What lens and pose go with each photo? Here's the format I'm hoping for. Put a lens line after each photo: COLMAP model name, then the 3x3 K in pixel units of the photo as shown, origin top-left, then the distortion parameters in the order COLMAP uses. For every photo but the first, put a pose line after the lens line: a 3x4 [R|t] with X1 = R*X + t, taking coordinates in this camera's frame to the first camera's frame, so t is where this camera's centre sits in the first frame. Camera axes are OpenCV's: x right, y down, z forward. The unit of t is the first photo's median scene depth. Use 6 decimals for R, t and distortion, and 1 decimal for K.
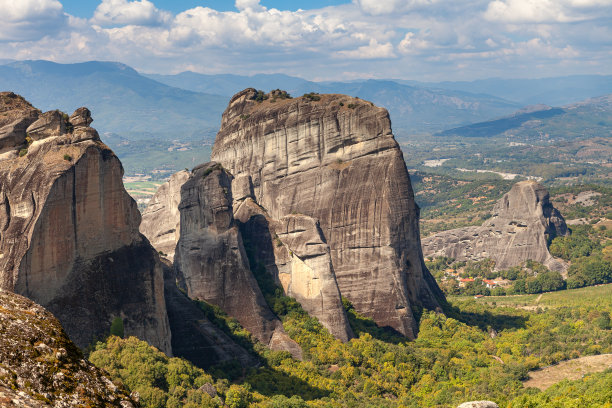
lens RADIAL K [[977.1, 0, 308.2], [0, 977.1, 206.3], [0, 0, 1]] dist [-0.081294, 0.000000]
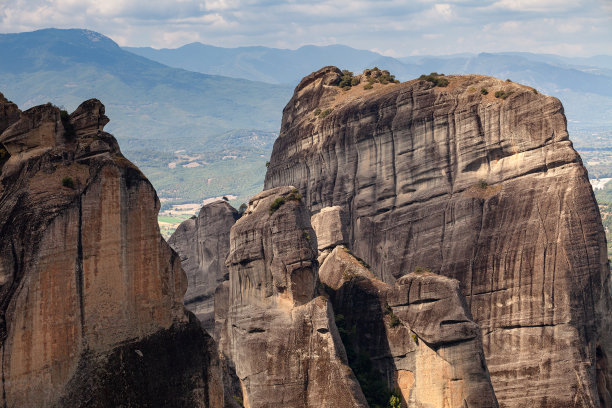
lens RADIAL K [[1541.5, 0, 306.3], [0, 1541.5, 203.1], [0, 0, 1]] dist [-0.158405, 0.000000]
pose [[0.998741, -0.004792, -0.049934, -0.031787], [0.003148, 0.999452, -0.032950, -0.003461], [0.050065, 0.032751, 0.998209, 0.038006]]
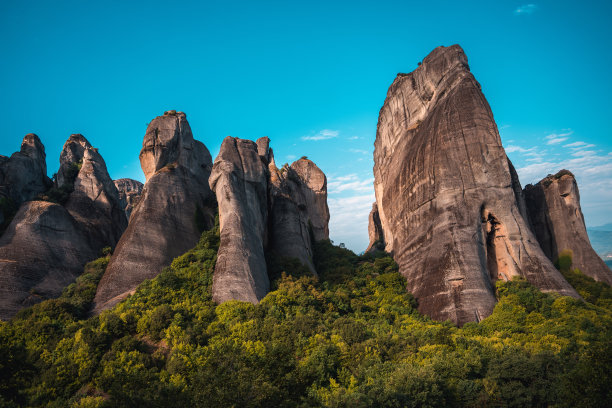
lens RADIAL K [[470.5, 0, 285.0], [0, 470.5, 197.1], [0, 0, 1]] dist [-0.135894, 0.000246]
pose [[0.713370, -0.183561, -0.676320, 0.220179], [0.017233, 0.969389, -0.244926, 0.120488], [0.700576, 0.163068, 0.694696, 0.687885]]
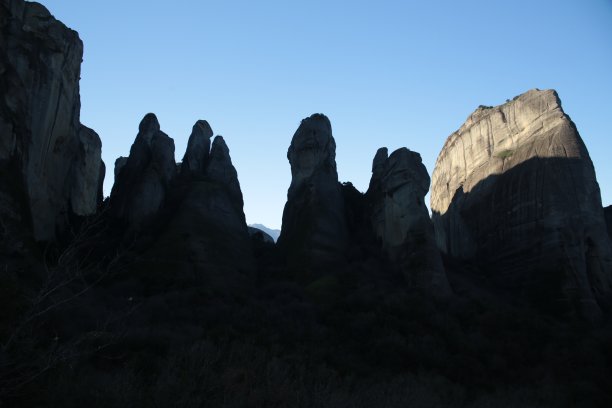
lens RADIAL K [[423.8, 0, 303.1], [0, 423.8, 200.1], [0, 0, 1]] dist [-0.079049, 0.044578]
pose [[0.794034, -0.089296, -0.601279, 0.124219], [-0.068411, 0.969741, -0.234357, 0.123230], [0.604012, 0.227222, 0.763898, 0.595271]]
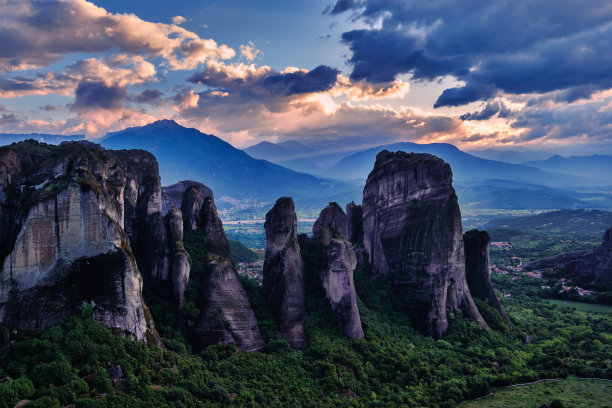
lens RADIAL K [[507.6, 0, 308.3], [0, 507.6, 202.6], [0, 0, 1]] dist [-0.153581, 0.010189]
pose [[0.886913, 0.047202, -0.459518, 0.239785], [-0.061708, 0.997956, -0.016592, -0.023780], [0.457795, 0.043071, 0.888014, 0.310084]]
